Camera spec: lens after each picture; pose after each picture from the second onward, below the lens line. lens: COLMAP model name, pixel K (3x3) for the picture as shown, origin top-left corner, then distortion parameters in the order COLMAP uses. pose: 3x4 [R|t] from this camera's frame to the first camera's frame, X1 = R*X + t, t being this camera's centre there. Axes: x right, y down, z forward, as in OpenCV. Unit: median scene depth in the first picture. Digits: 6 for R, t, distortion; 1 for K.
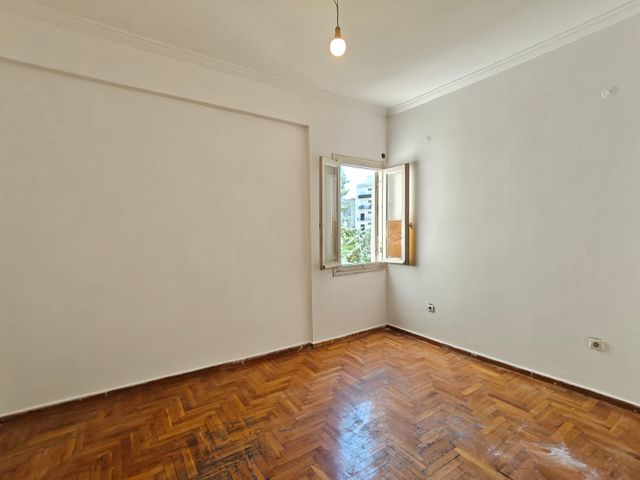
lens RADIAL K [[305.2, 0, 322.4], [0, 305.2, 241.8], [0, 0, 1]] dist [0.003143, 0.000823]
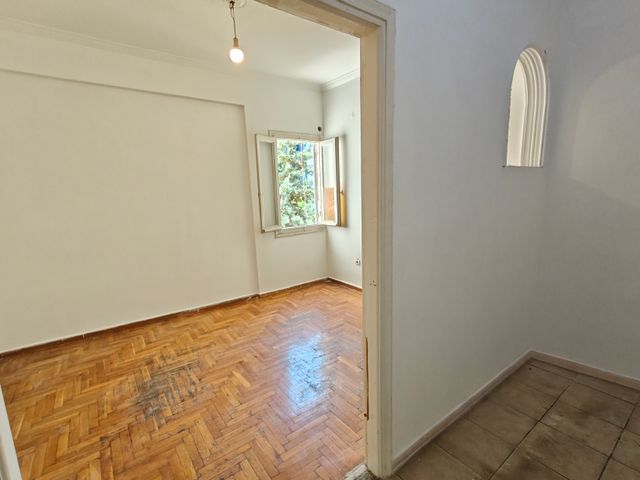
lens RADIAL K [[305.2, 0, 318.3], [0, 305.2, 241.5], [0, 0, 1]] dist [0.003143, 0.000823]
pose [[0.998866, -0.028925, 0.037828, 0.199908], [0.023895, 0.991582, 0.127260, -0.024372], [-0.041191, -0.126211, 0.991148, -0.216449]]
